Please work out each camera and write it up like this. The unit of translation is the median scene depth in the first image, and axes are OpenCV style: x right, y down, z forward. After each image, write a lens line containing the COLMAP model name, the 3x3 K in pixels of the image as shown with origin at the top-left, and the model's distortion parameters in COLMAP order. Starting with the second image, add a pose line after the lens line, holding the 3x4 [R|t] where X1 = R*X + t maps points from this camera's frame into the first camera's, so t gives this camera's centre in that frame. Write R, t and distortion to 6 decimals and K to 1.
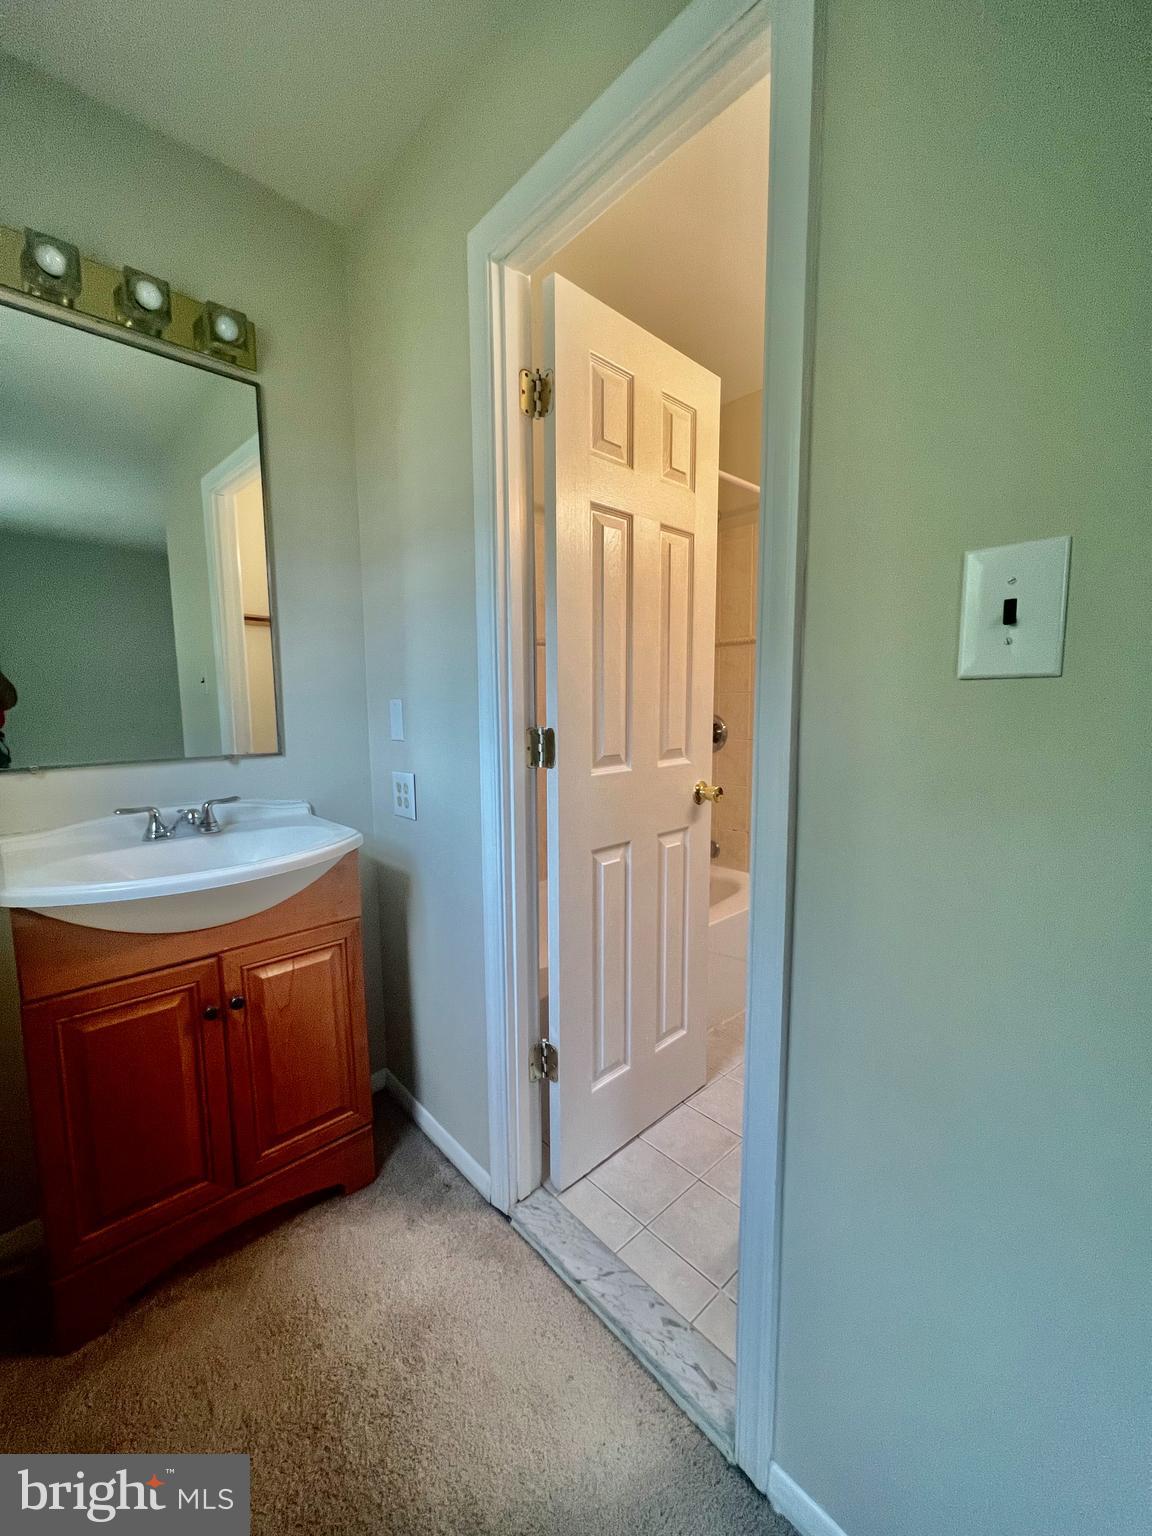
lens RADIAL K [[614.1, 0, 586.0], [0, 614.1, 760.5], [0, 0, 1]] dist [-0.001775, 0.000646]
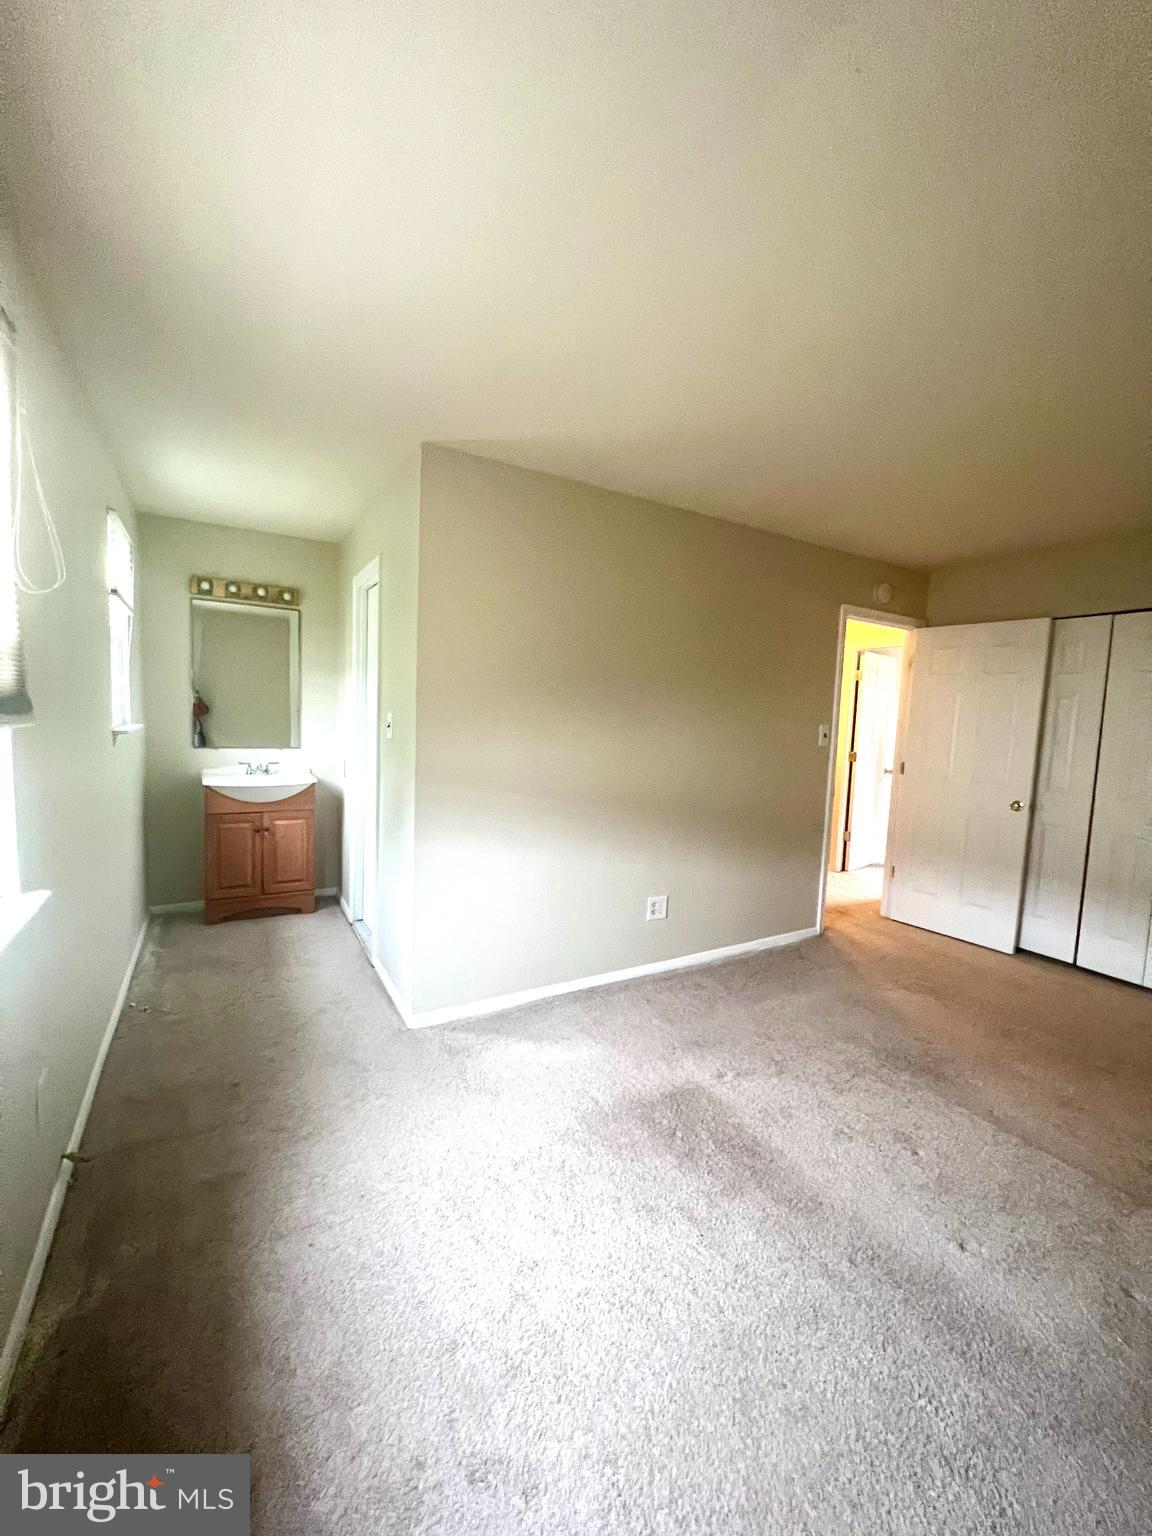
lens RADIAL K [[614.1, 0, 581.8], [0, 614.1, 771.0], [0, 0, 1]] dist [-0.001775, 0.000646]
pose [[0.975155, 0.064676, -0.211874, 1.421012], [-0.071685, 0.997100, -0.025559, 0.075255], [0.209606, 0.040113, 0.976963, -1.478106]]
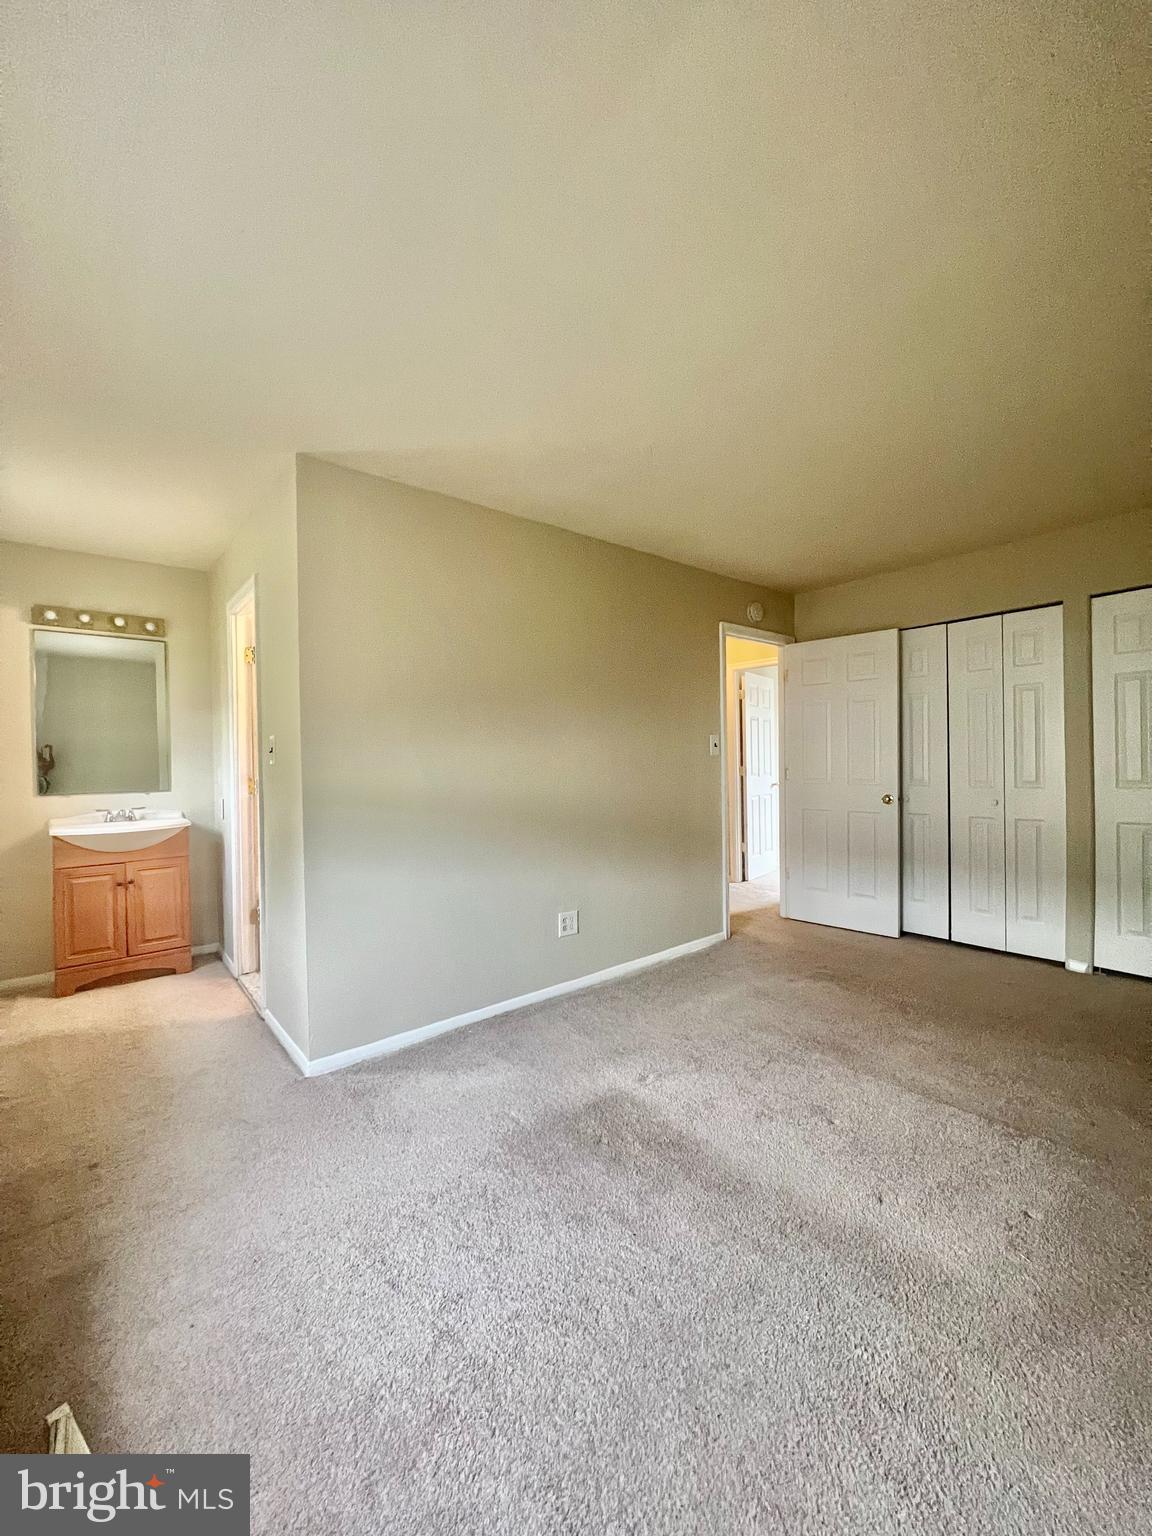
lens RADIAL K [[614.1, 0, 583.7], [0, 614.1, 766.5], [0, 0, 1]] dist [-0.001775, 0.000646]
pose [[0.998446, -0.008477, -0.055088, 1.429776], [0.002699, 0.994561, -0.104119, 0.170536], [0.055671, 0.103809, 0.993038, -1.465066]]
